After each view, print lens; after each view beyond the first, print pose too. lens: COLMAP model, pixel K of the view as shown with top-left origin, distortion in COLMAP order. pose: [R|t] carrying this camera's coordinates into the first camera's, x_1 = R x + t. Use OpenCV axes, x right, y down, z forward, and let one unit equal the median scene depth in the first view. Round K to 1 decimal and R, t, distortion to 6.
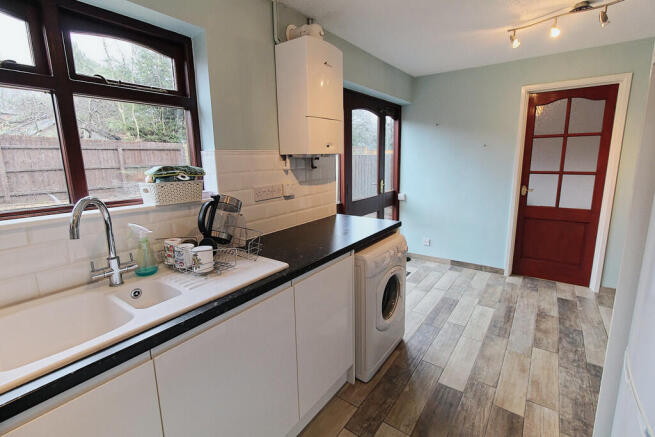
lens RADIAL K [[302.4, 0, 329.8], [0, 302.4, 214.0], [0, 0, 1]] dist [0.003934, -0.000028]
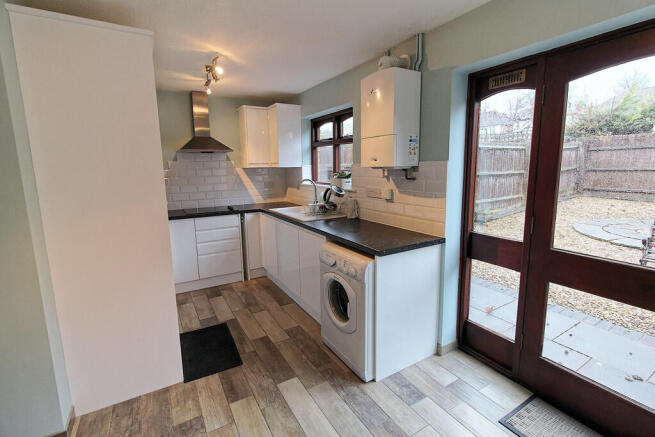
lens RADIAL K [[302.4, 0, 330.2], [0, 302.4, 214.7], [0, 0, 1]] dist [0.003934, -0.000028]
pose [[-0.392974, 0.172348, -0.903254, 0.901370], [-0.146269, 0.958056, 0.246442, -0.223916], [0.907842, 0.228963, -0.351282, 1.021744]]
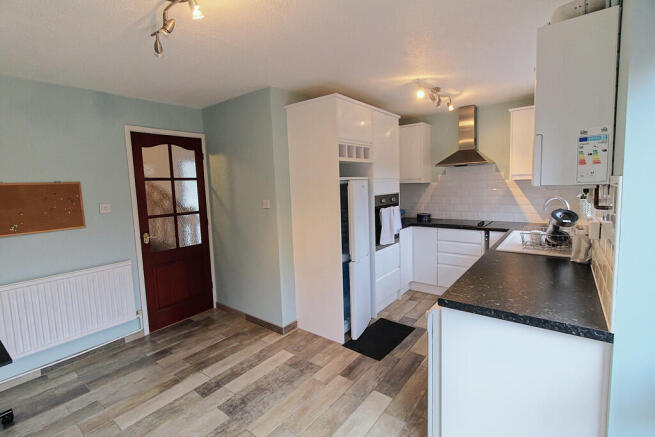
lens RADIAL K [[302.4, 0, 328.3], [0, 302.4, 215.3], [0, 0, 1]] dist [0.003934, -0.000028]
pose [[-0.997936, 0.049915, 0.040395, 0.383946], [0.059460, 0.955831, 0.287841, -0.295197], [-0.024243, 0.289648, -0.956826, 1.386853]]
